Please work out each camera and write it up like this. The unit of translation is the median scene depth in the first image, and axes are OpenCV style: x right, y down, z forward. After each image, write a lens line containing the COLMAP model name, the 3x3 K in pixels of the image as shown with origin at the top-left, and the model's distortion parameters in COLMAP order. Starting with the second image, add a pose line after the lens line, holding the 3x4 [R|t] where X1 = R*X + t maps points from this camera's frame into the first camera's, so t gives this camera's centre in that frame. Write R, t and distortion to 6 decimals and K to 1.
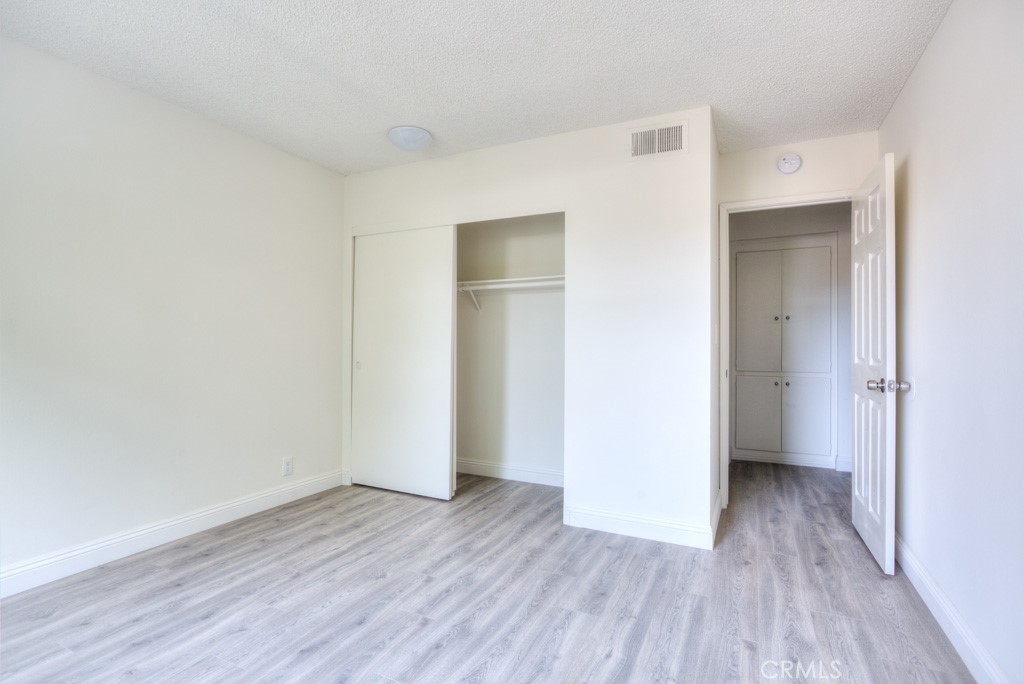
lens RADIAL K [[505.4, 0, 508.6], [0, 505.4, 338.1], [0, 0, 1]] dist [-0.017654, 0.005928]
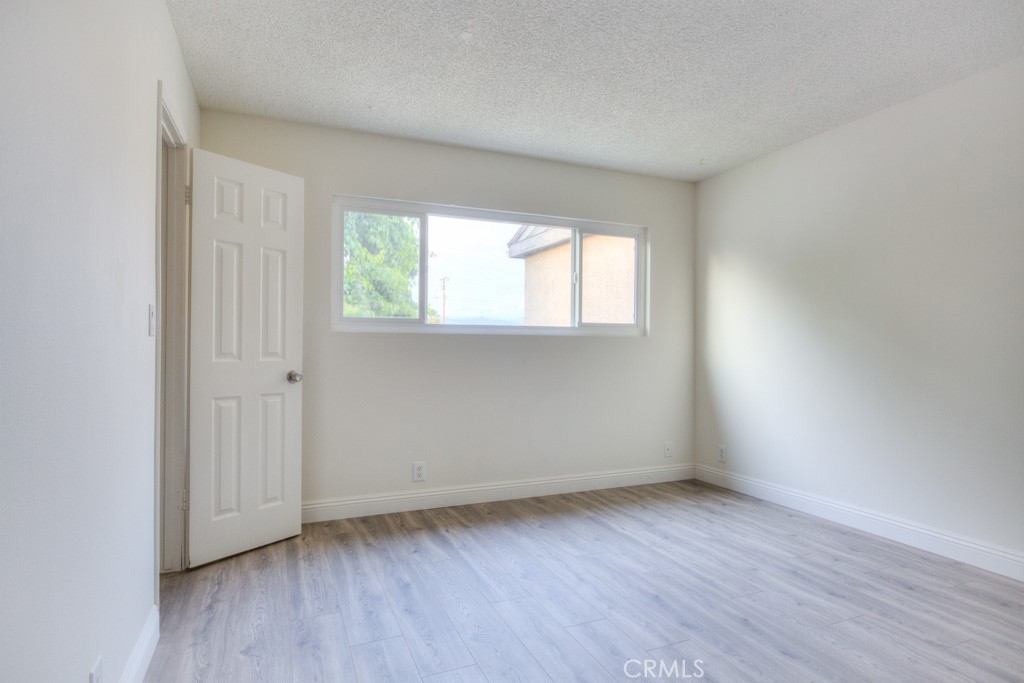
lens RADIAL K [[546.7, 0, 512.3], [0, 546.7, 341.0], [0, 0, 1]] dist [-0.010199, 0.000518]
pose [[-0.641531, -0.005051, -0.767081, 0.717846], [-0.001894, 0.999986, -0.005000, 0.014164], [0.767095, -0.001754, -0.641531, 1.172218]]
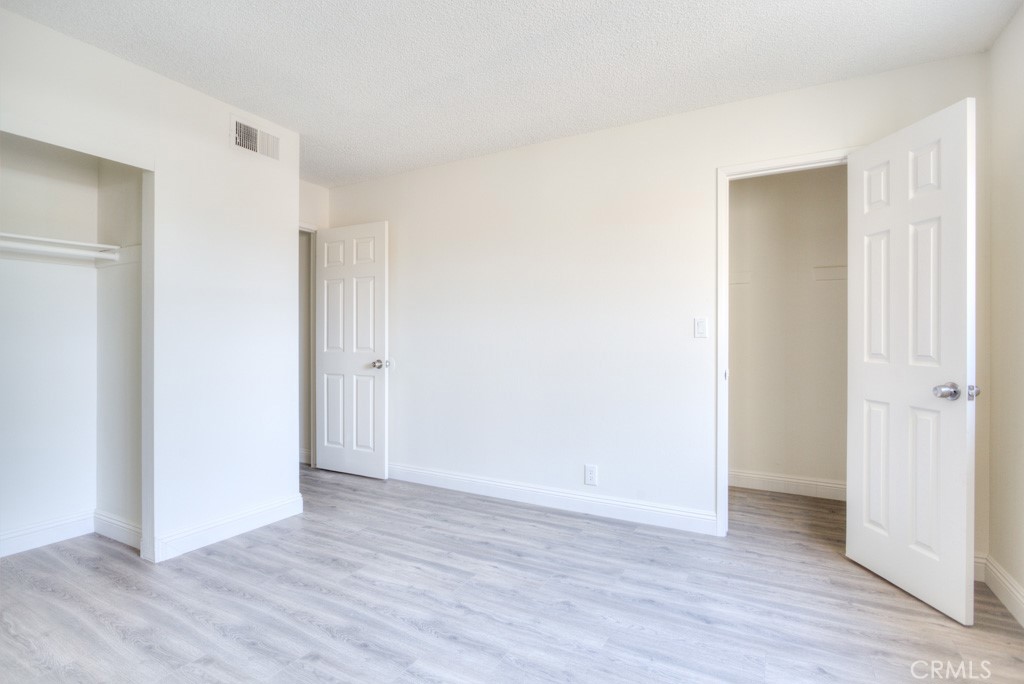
lens RADIAL K [[505.4, 0, 505.5], [0, 505.4, 342.6], [0, 0, 1]] dist [-0.017654, 0.005928]
pose [[0.045446, -0.009494, 0.998922, -0.956089], [-0.005825, 0.999935, 0.009769, 0.008043], [-0.998950, -0.006263, 0.045388, 0.591962]]
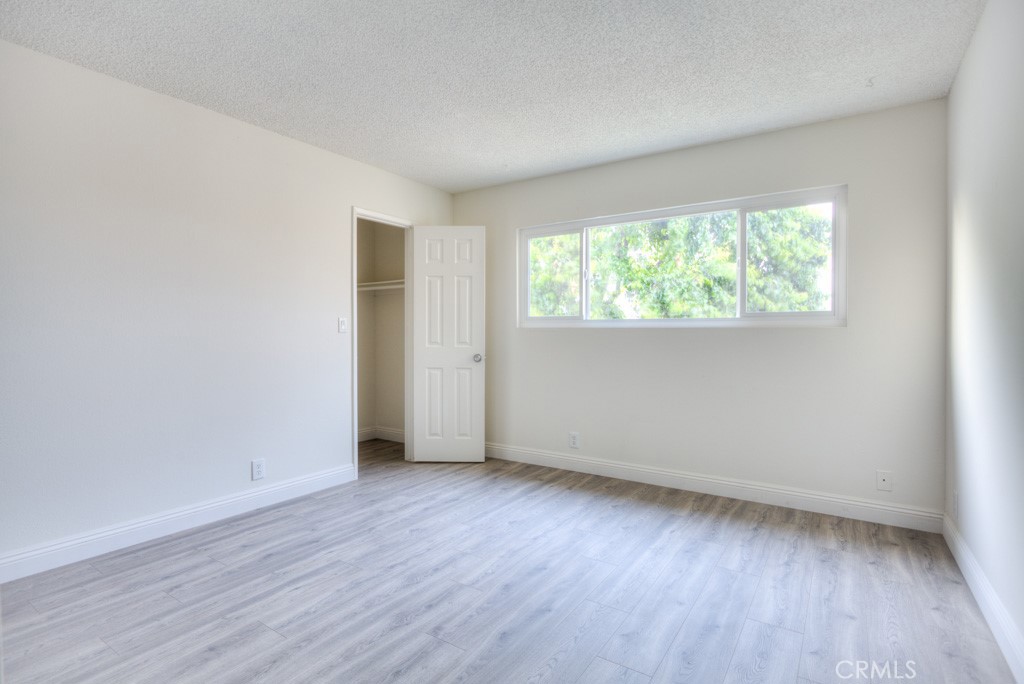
lens RADIAL K [[505.4, 0, 517.9], [0, 505.4, 343.5], [0, 0, 1]] dist [-0.017654, 0.005928]
pose [[-0.993082, -0.003363, 0.117375, -0.400923], [-0.001654, 0.999891, 0.014659, 0.014038], [-0.117412, 0.014364, -0.992979, 1.794333]]
